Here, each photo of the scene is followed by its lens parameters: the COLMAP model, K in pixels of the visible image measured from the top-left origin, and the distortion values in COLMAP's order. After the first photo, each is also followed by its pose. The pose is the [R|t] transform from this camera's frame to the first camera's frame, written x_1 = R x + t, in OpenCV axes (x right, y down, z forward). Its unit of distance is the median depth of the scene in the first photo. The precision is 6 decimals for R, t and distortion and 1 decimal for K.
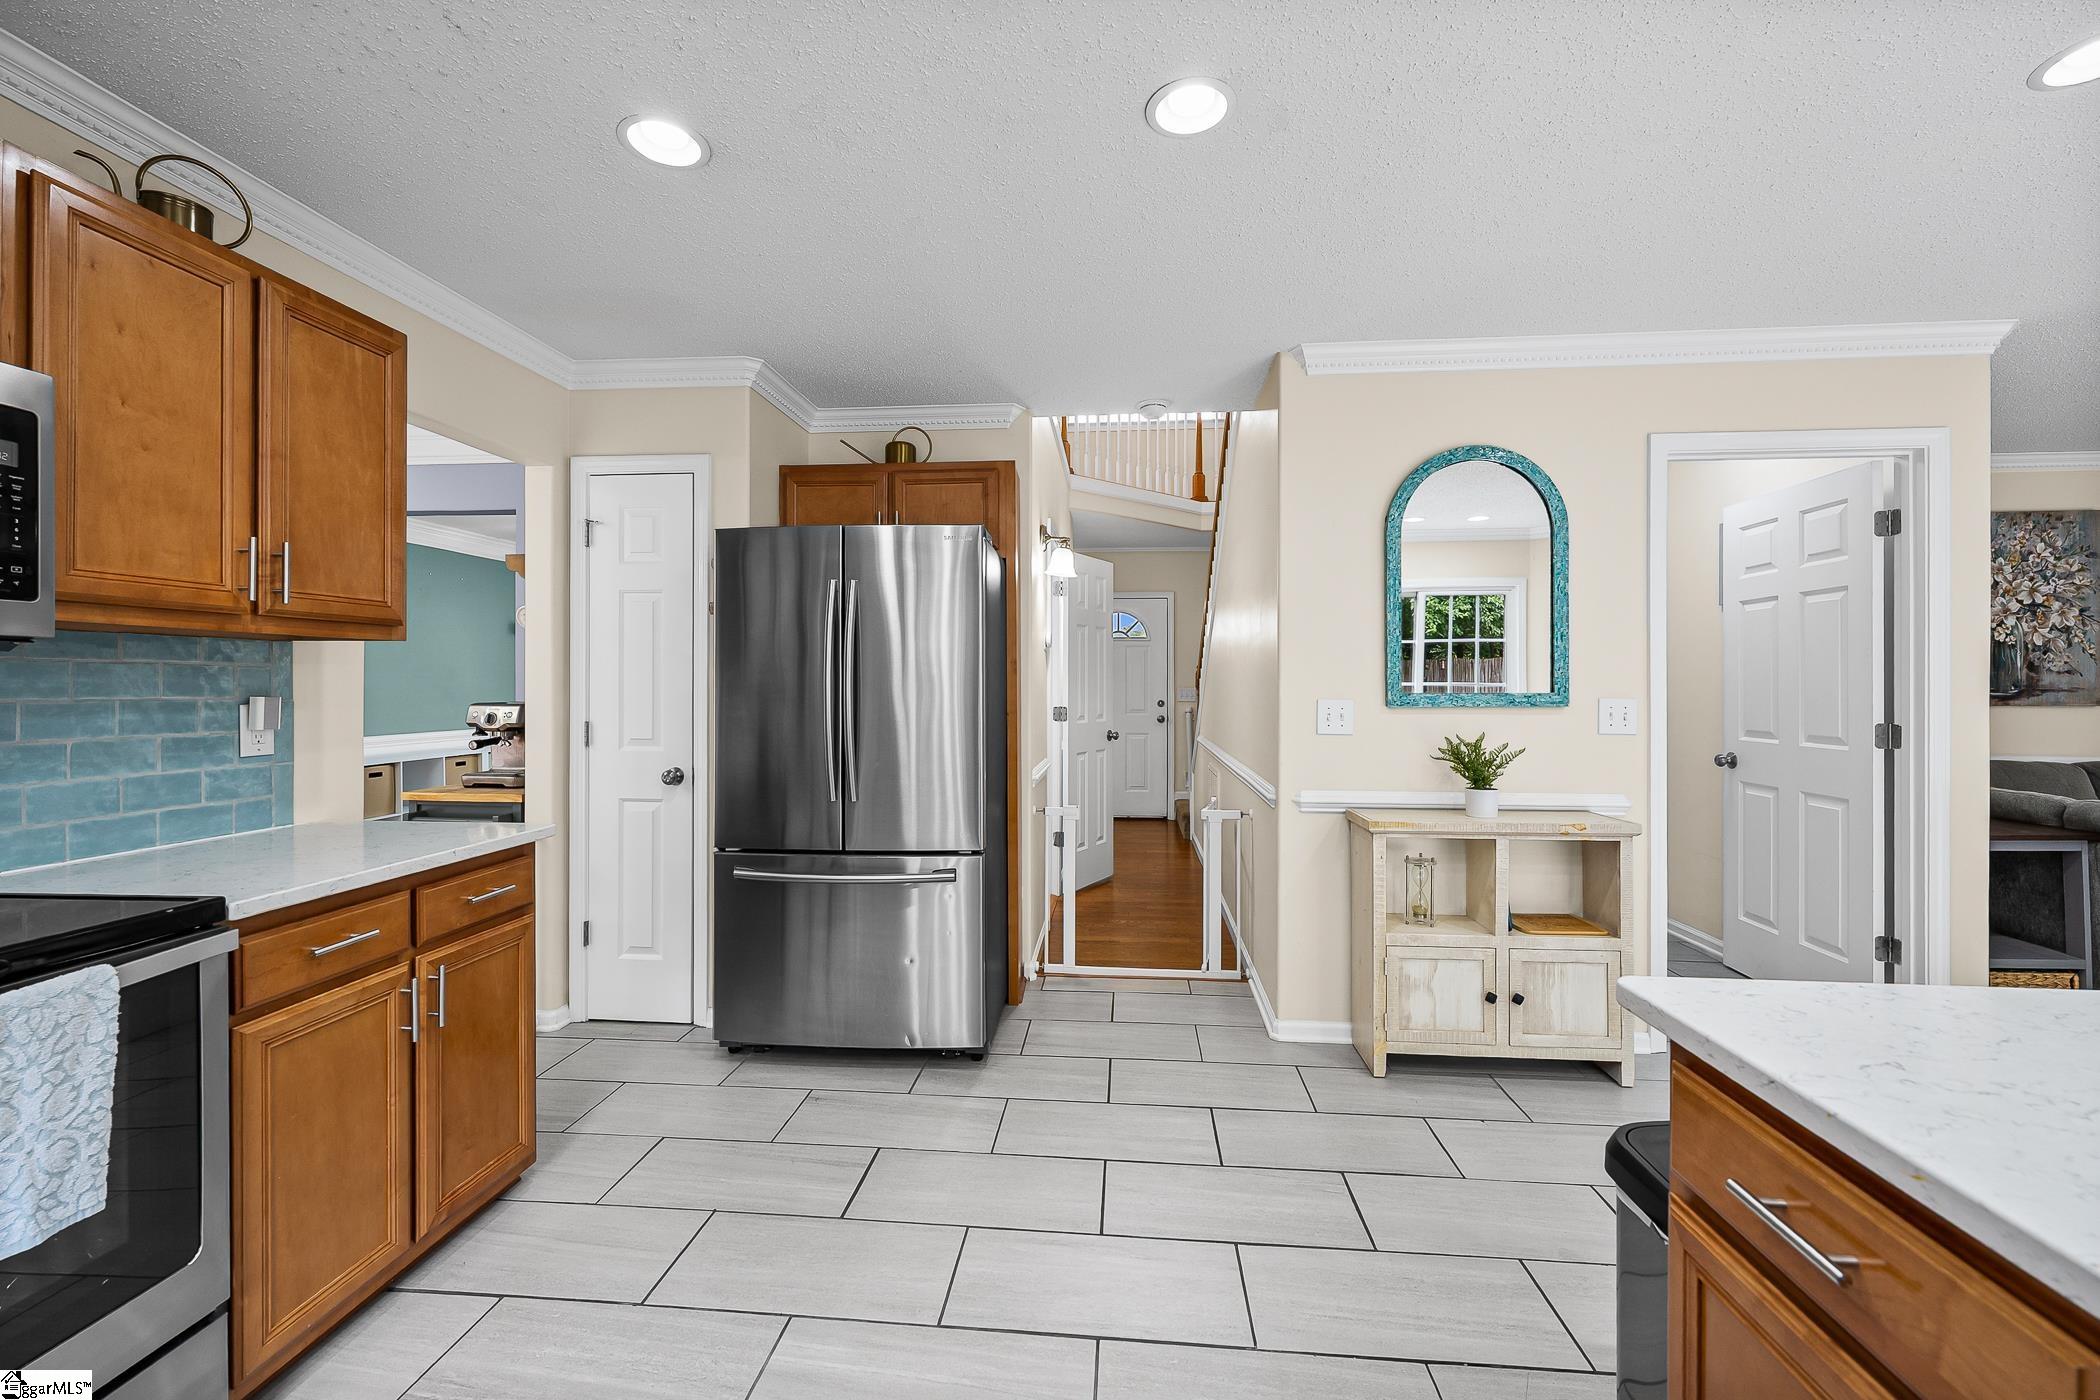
lens RADIAL K [[839.0, 0, 1062.6], [0, 839.0, 679.7], [0, 0, 1]] dist [0.001334, -0.000561]
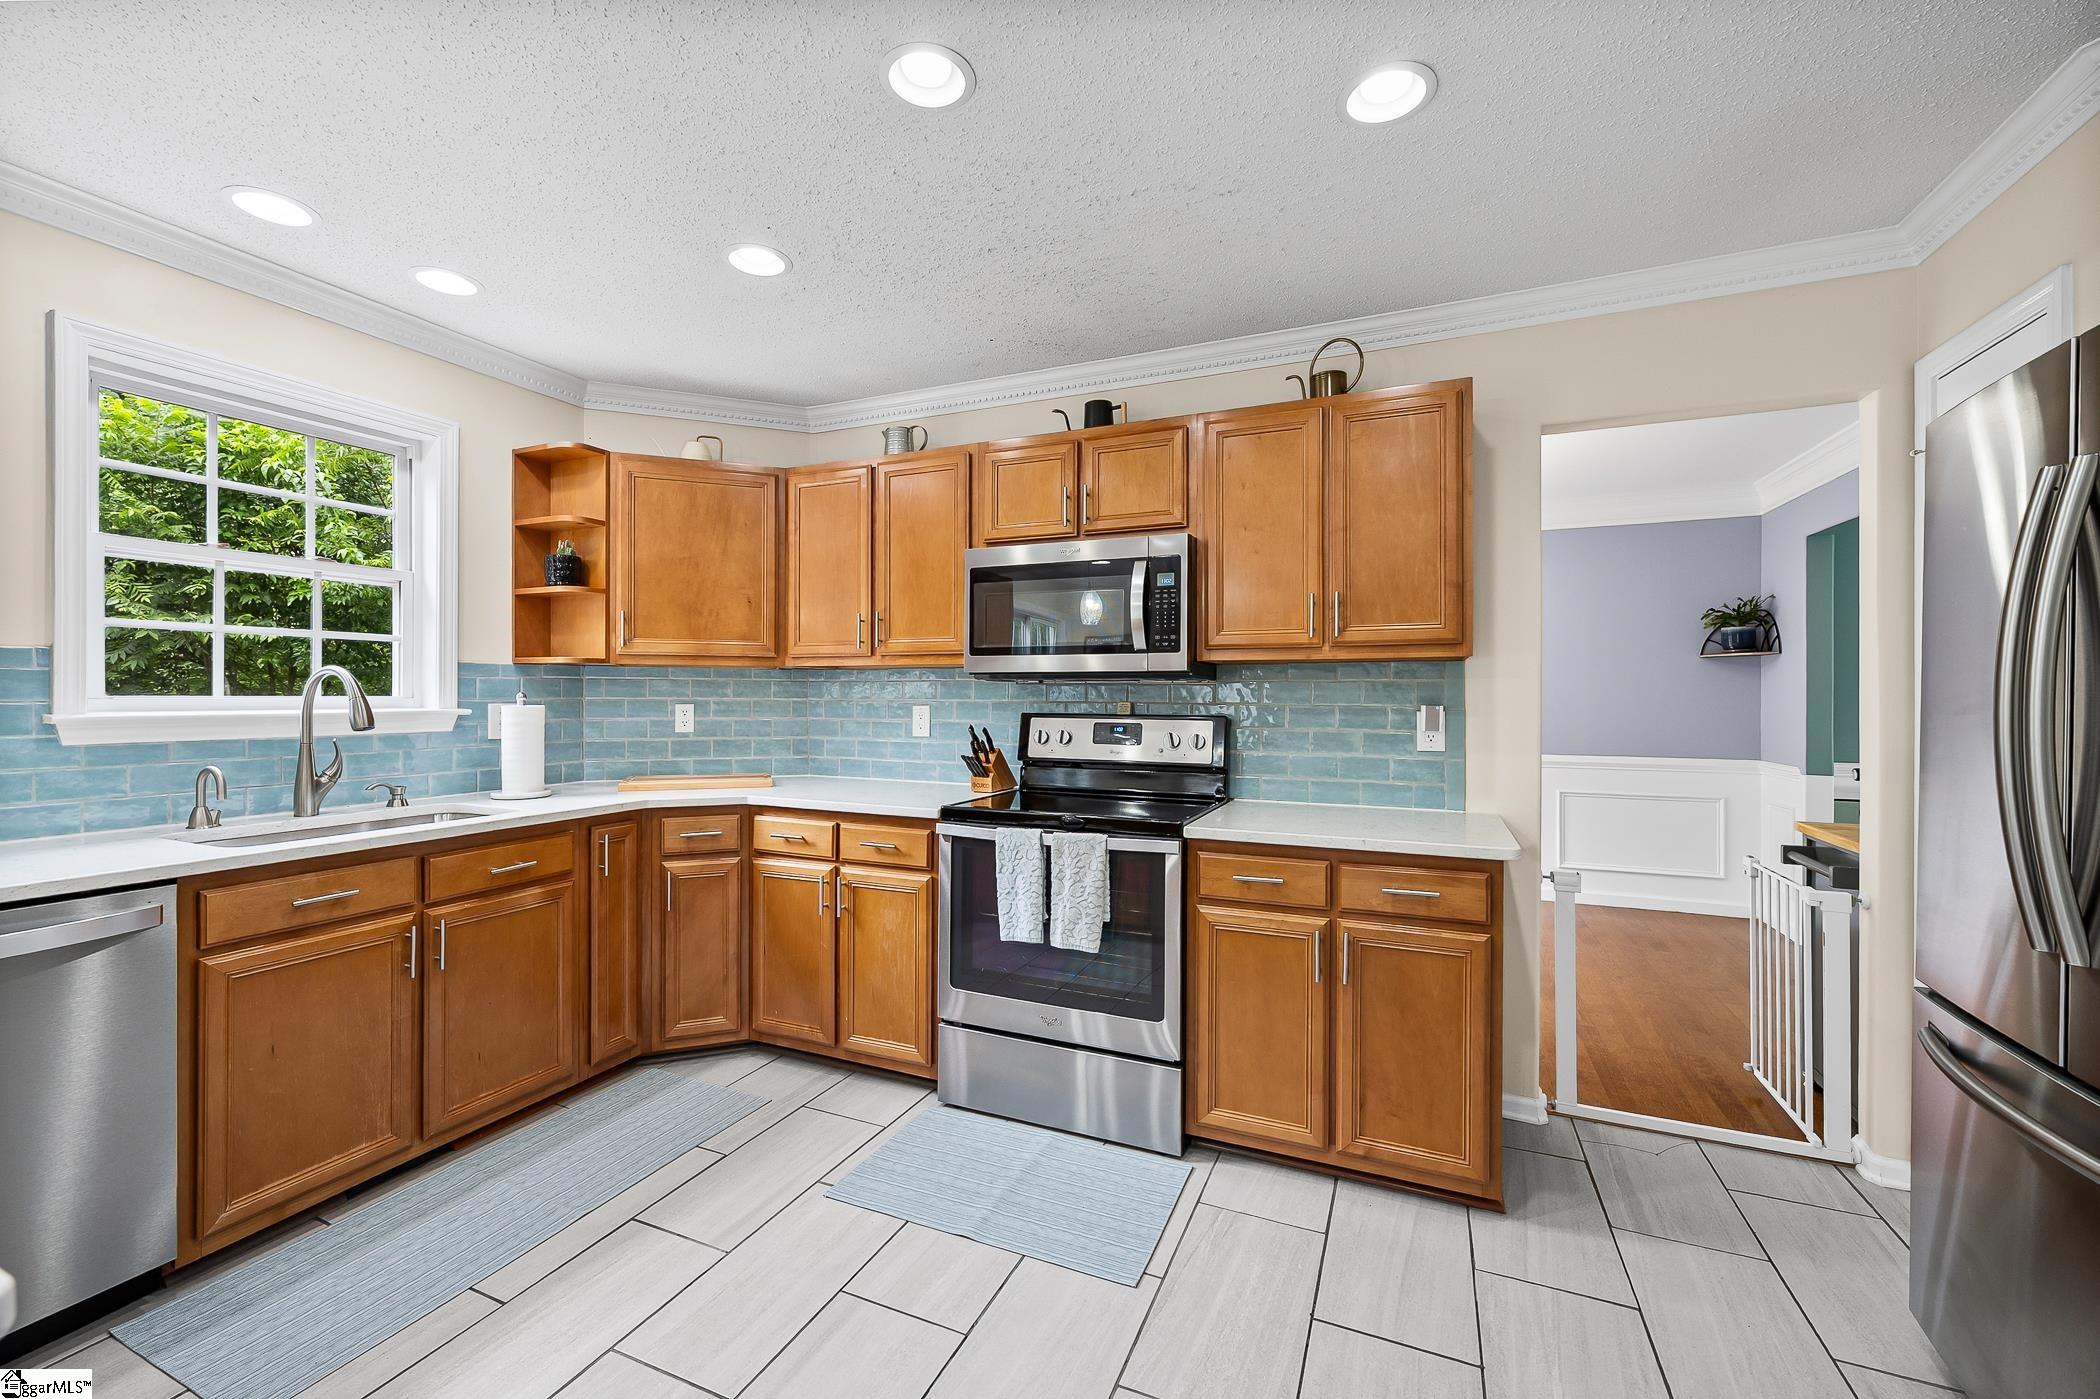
lens RADIAL K [[839.0, 0, 1036.6], [0, 839.0, 696.1], [0, 0, 1]] dist [0.001334, -0.000561]
pose [[-0.332764, -0.000099, -0.943010, 0.212779], [0.002840, 0.999995, -0.001107, 0.002598], [0.943006, -0.003047, -0.332762, 0.401654]]
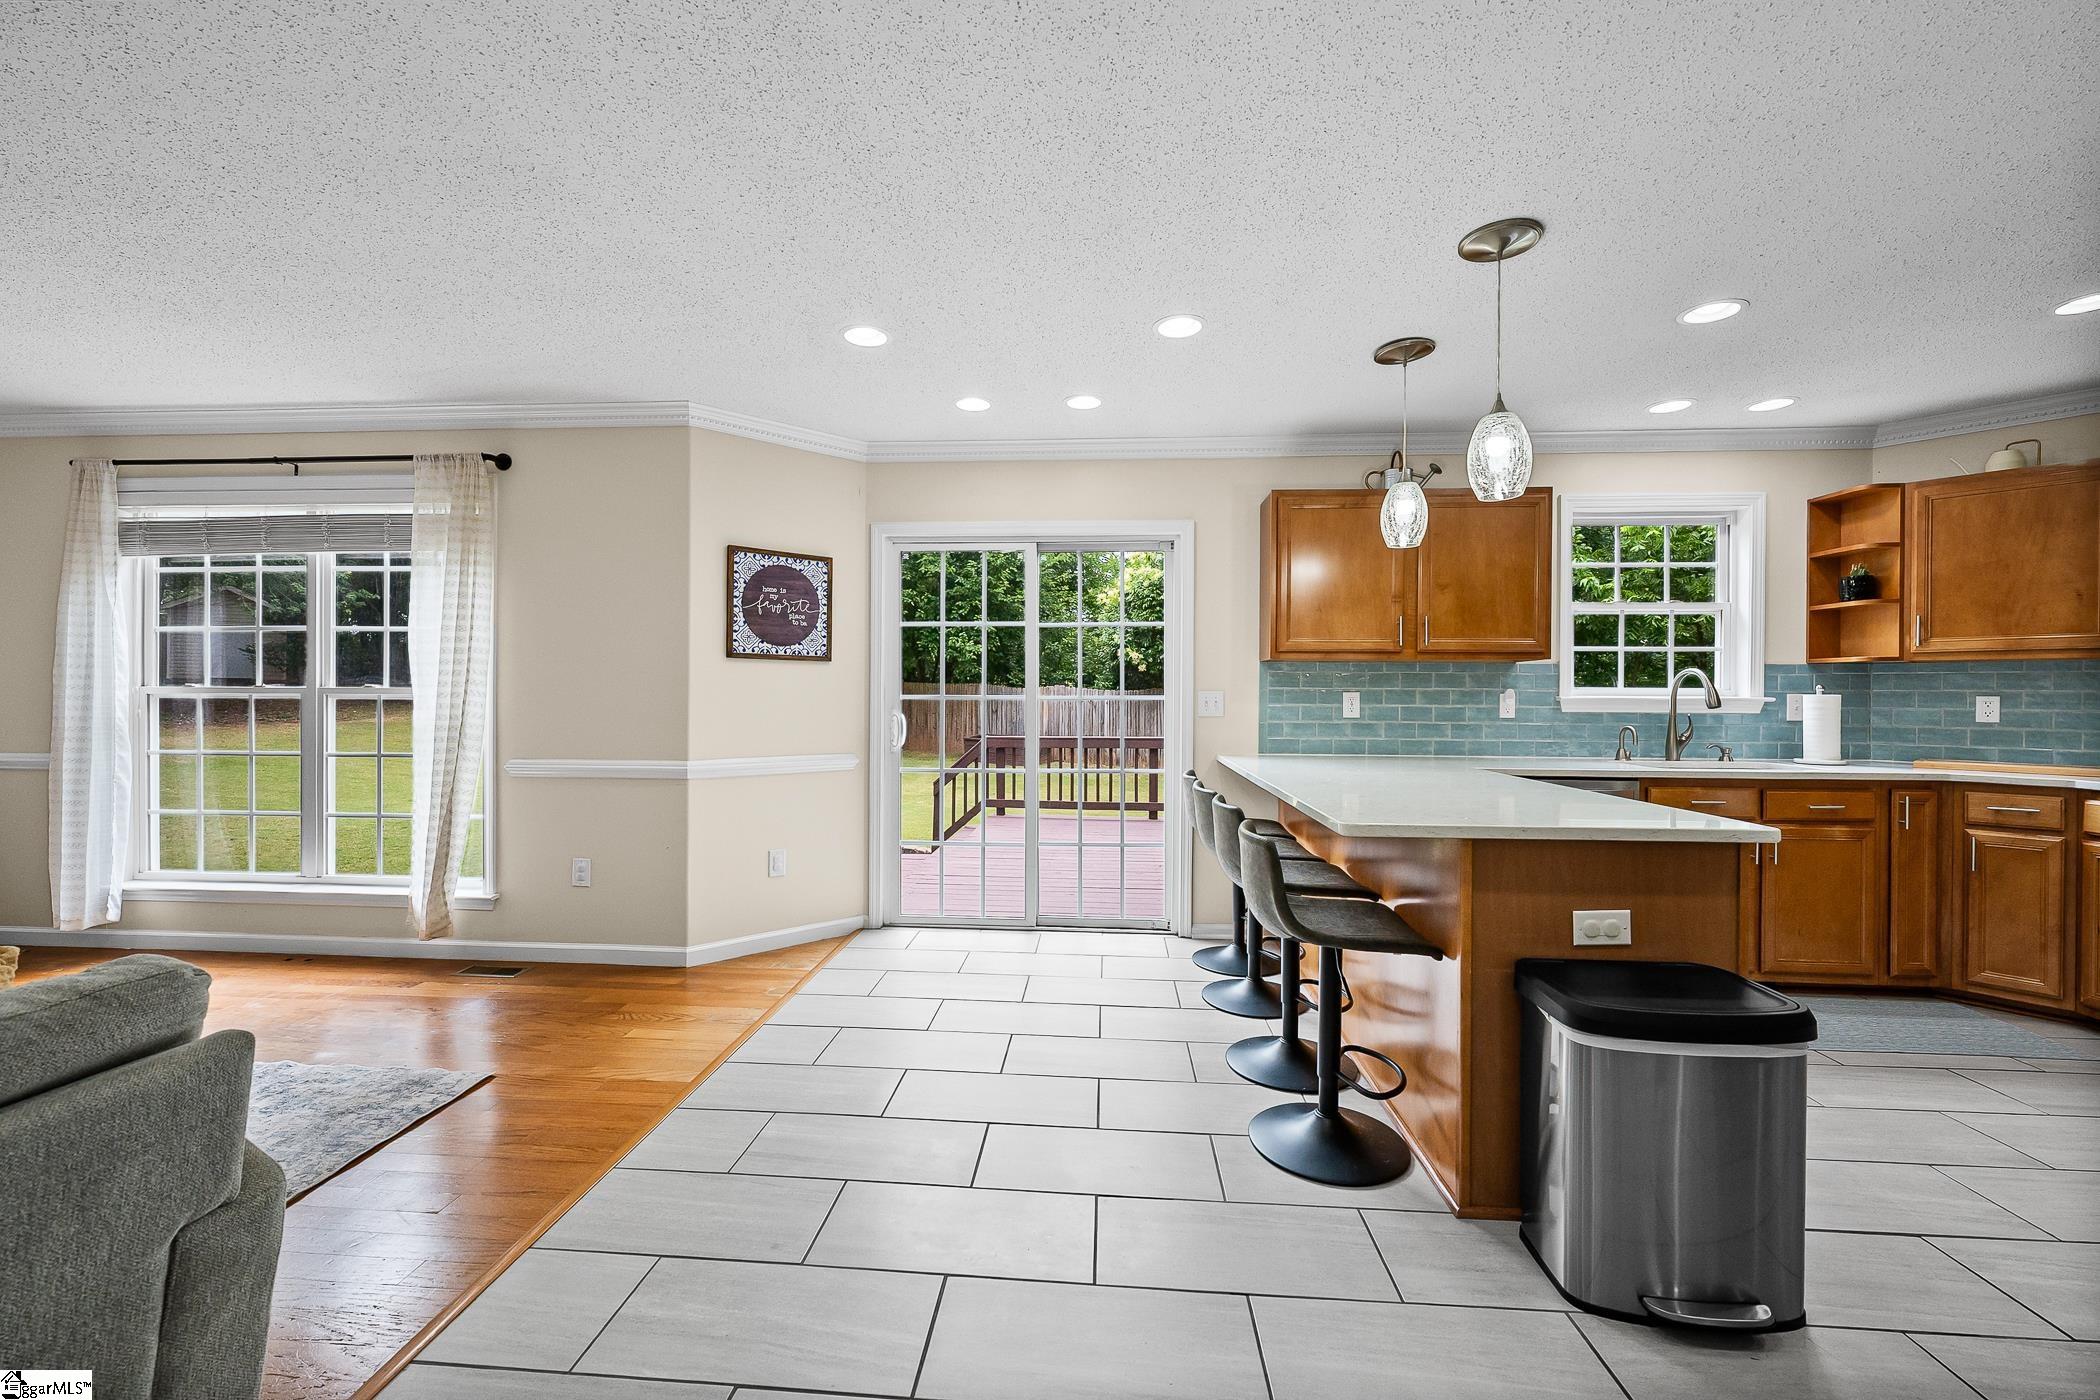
lens RADIAL K [[839.0, 0, 1046.6], [0, 839.0, 698.6], [0, 0, 1]] dist [0.001334, -0.000561]
pose [[-0.999861, -0.007512, -0.014904, 0.533977], [-0.007473, 0.999969, -0.002657, 0.019715], [0.014924, -0.002545, -0.999885, 0.654532]]
